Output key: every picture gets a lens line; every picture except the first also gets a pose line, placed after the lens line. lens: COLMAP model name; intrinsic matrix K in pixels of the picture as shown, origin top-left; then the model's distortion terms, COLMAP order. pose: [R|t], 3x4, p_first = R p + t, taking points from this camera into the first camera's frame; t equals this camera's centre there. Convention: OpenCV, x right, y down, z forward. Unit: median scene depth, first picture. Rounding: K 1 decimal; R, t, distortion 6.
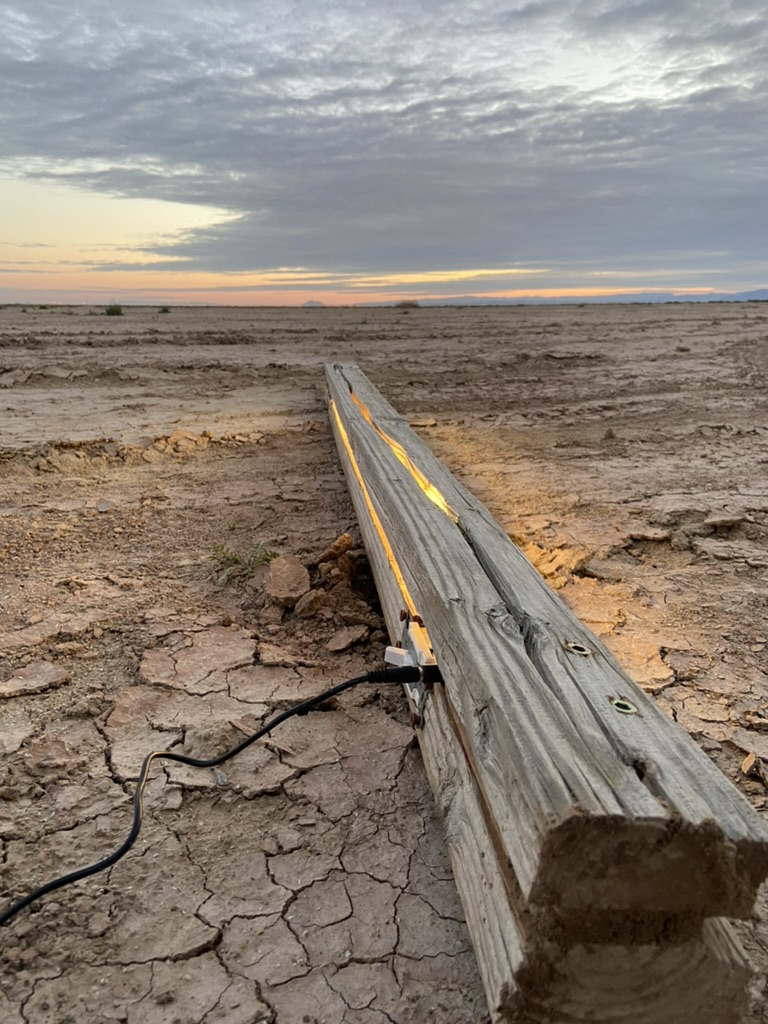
lens RADIAL K [[770.5, 0, 384.0], [0, 770.5, 512.0], [0, 0, 1]] dist [0.084314, 0.000031]
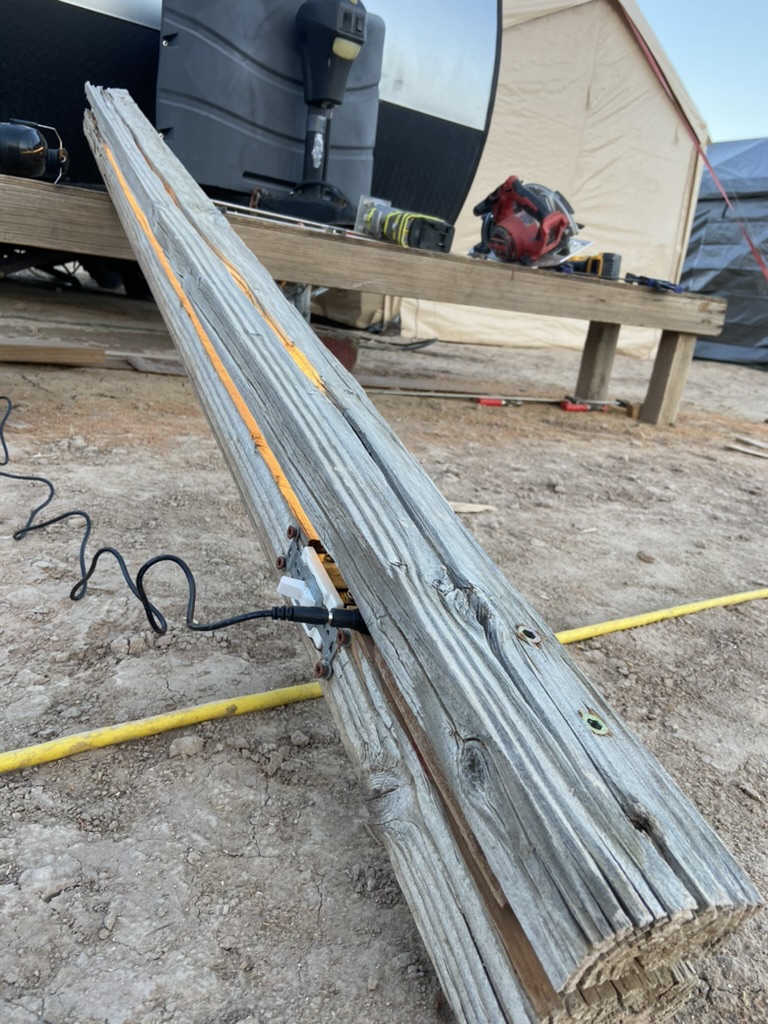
lens RADIAL K [[770.5, 0, 384.0], [0, 770.5, 512.0], [0, 0, 1]] dist [0.084314, 0.000031]
pose [[0.937643, 0.043219, 0.344904, -0.263984], [-0.145074, 0.950347, 0.275307, -0.213340], [-0.315880, -0.308176, 0.897356, 0.253885]]
